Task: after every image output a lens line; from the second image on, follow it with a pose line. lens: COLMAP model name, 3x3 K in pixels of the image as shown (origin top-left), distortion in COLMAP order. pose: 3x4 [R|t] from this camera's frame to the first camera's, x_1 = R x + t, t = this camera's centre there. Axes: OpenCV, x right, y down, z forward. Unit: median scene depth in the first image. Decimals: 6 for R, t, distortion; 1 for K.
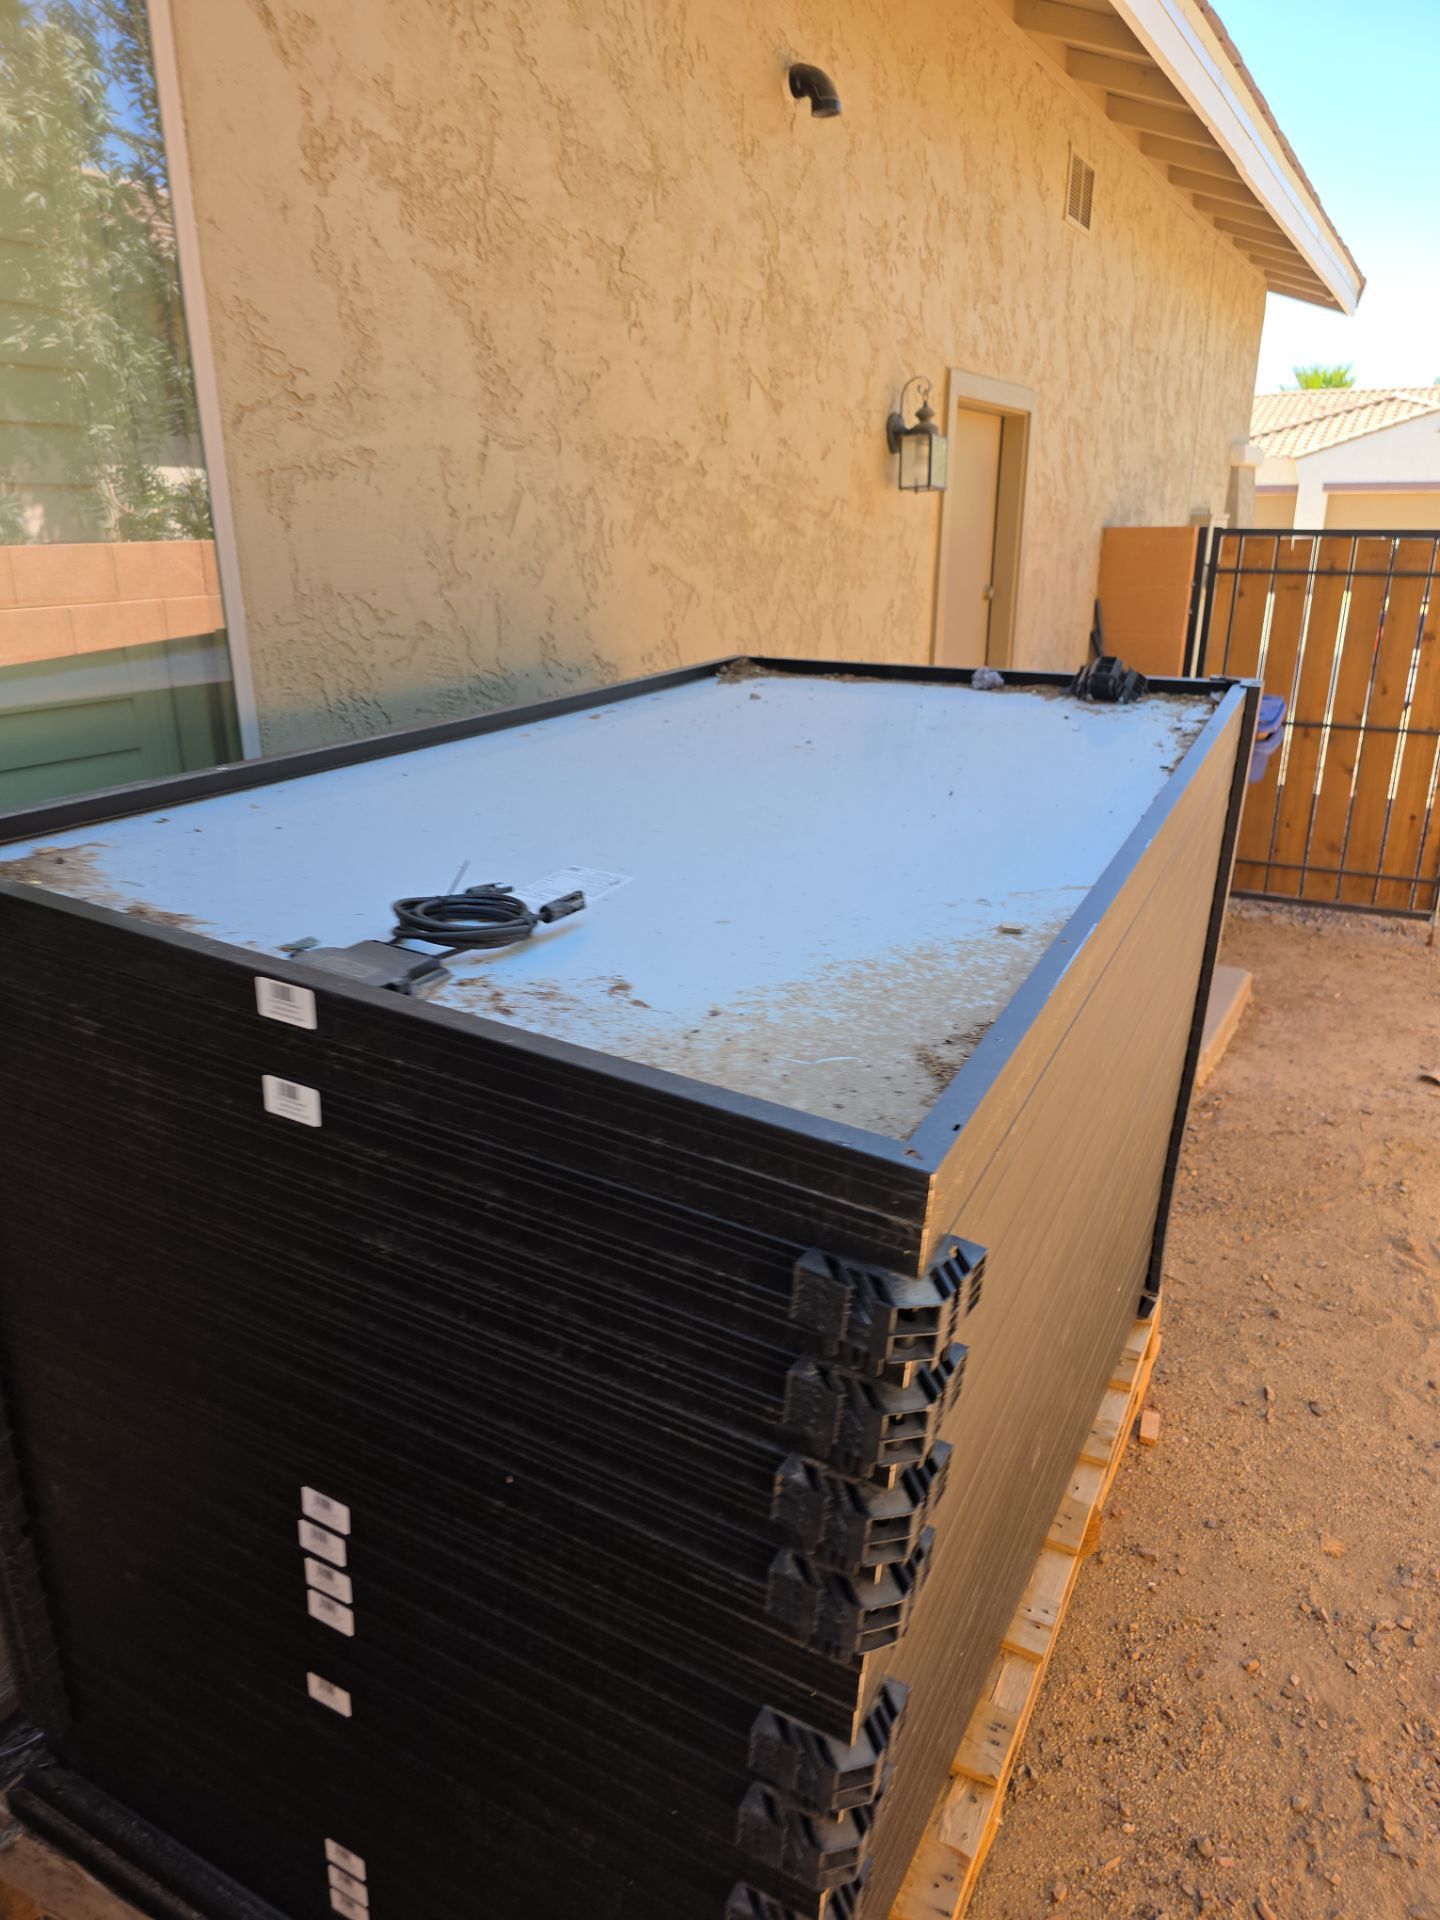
lens RADIAL K [[1358.8, 0, 650.9], [0, 1358.8, 1000.0], [0, 0, 1]] dist [0.089507, -0.086062]
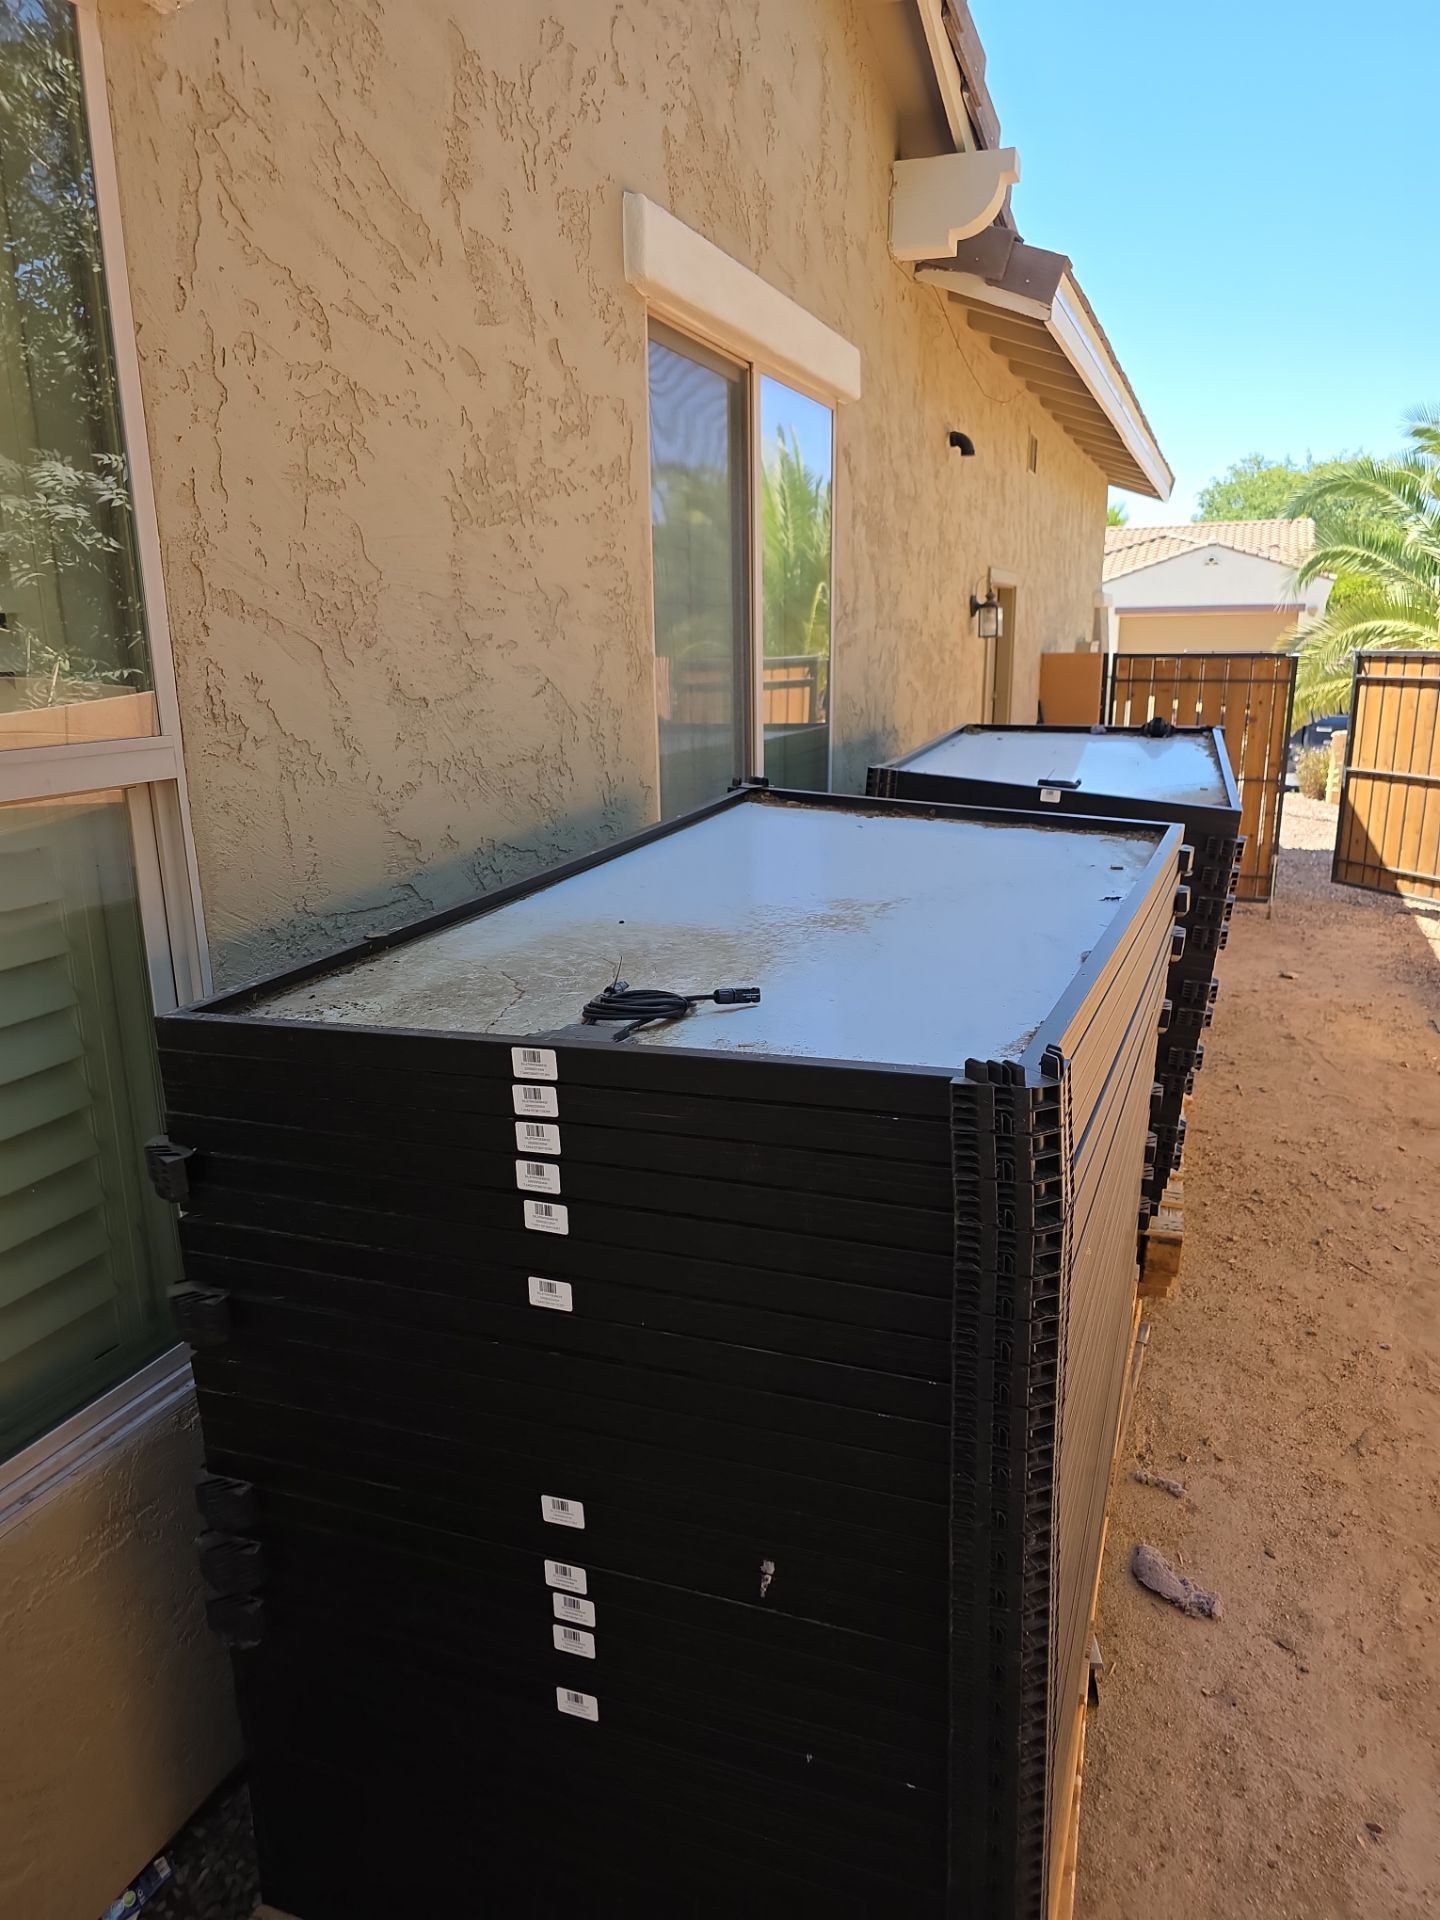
lens RADIAL K [[1358.8, 0, 650.9], [0, 1358.8, 1000.0], [0, 0, 1]] dist [0.089507, -0.086062]
pose [[0.991706, -0.041933, 0.121496, -0.326478], [0.051181, 0.995943, -0.074020, 0.138316], [-0.117900, 0.079625, 0.989828, -0.451415]]
